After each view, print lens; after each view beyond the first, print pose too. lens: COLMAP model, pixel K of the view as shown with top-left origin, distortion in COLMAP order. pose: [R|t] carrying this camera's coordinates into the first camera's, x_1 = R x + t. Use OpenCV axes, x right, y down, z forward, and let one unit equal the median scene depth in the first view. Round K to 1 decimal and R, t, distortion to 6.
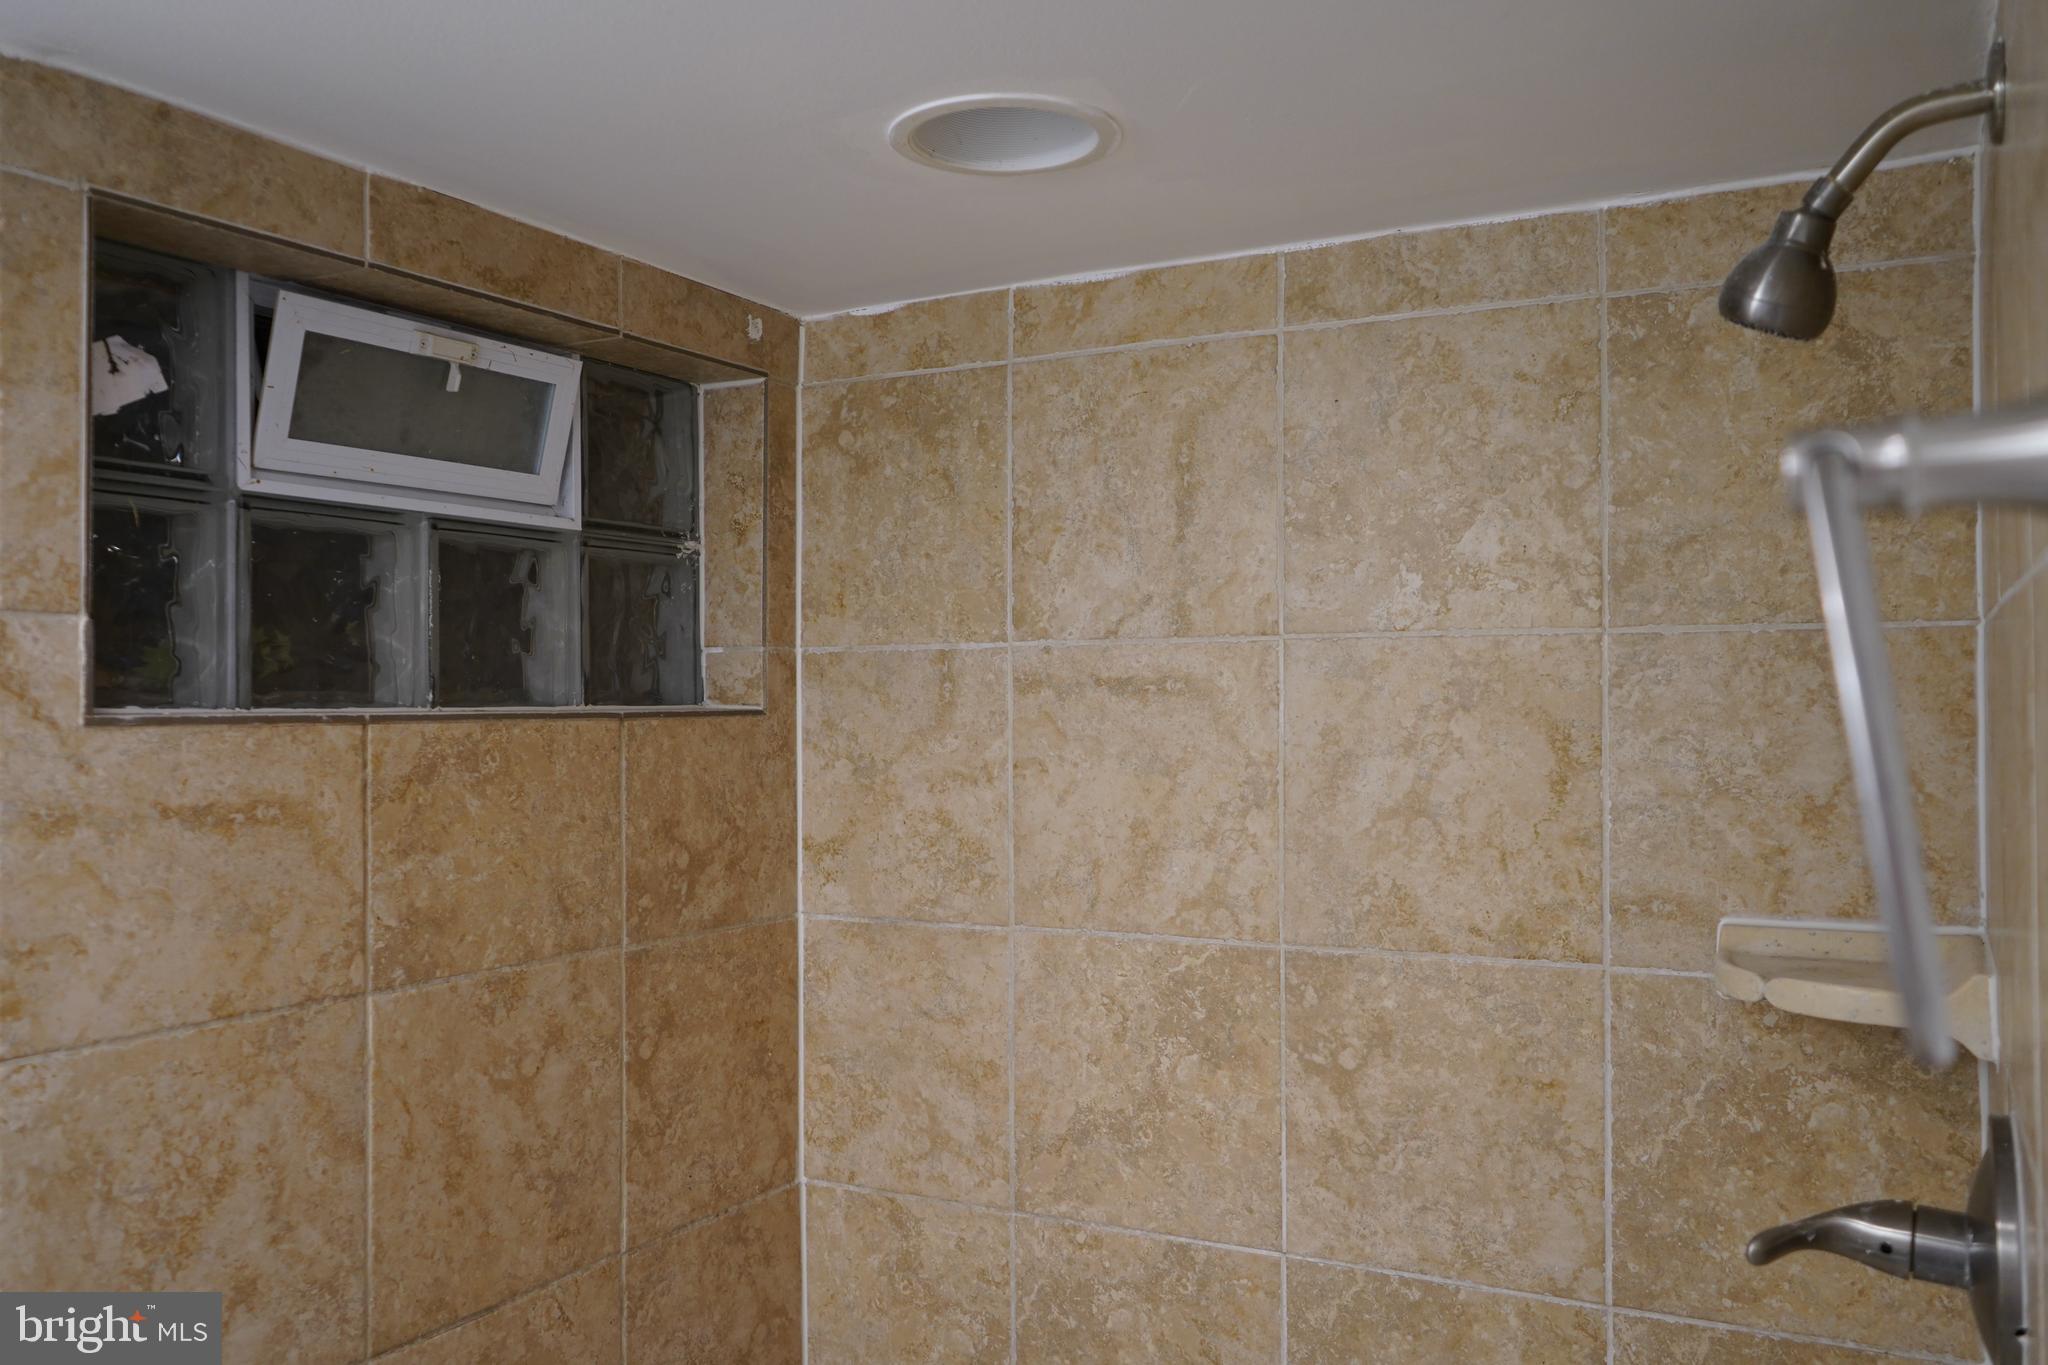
lens RADIAL K [[1629.8, 0, 1038.7], [0, 1629.8, 689.7], [0, 0, 1]] dist [-0.011546, 0.014203]
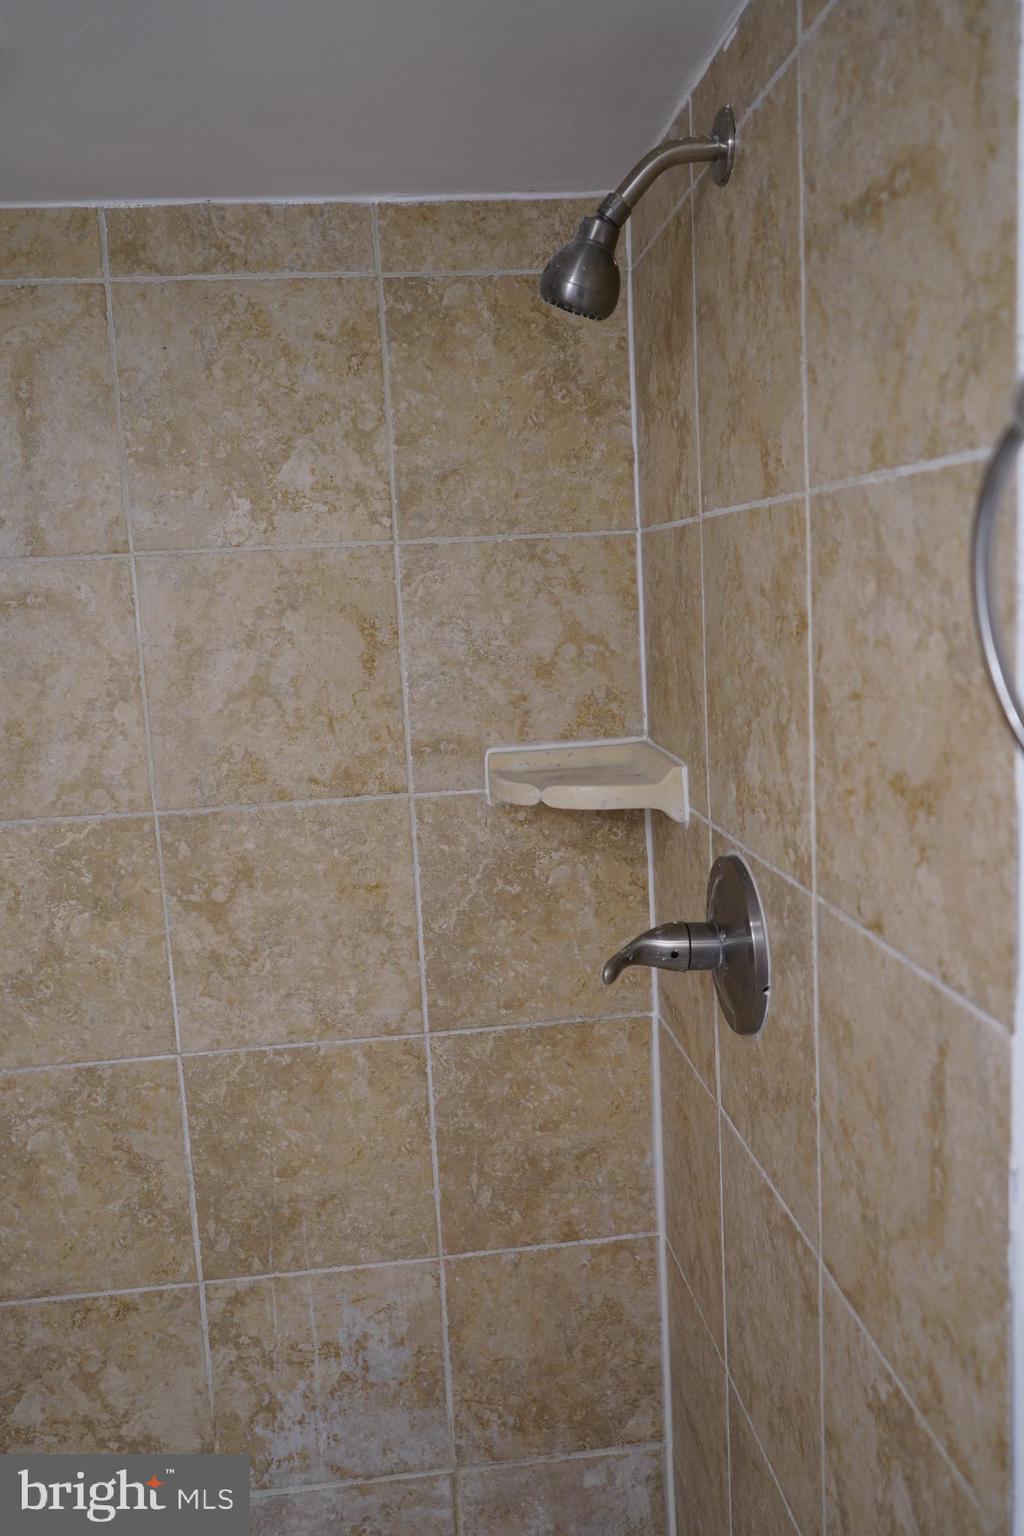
lens RADIAL K [[1222.4, 0, 511.6], [0, 1222.4, 768.9], [0, 0, 1]] dist [-0.011546, 0.014203]
pose [[0.828792, -0.120245, 0.546484, -0.132280], [0.042599, 0.987362, 0.152648, -0.002487], [-0.557933, -0.103234, 0.823440, 0.115386]]
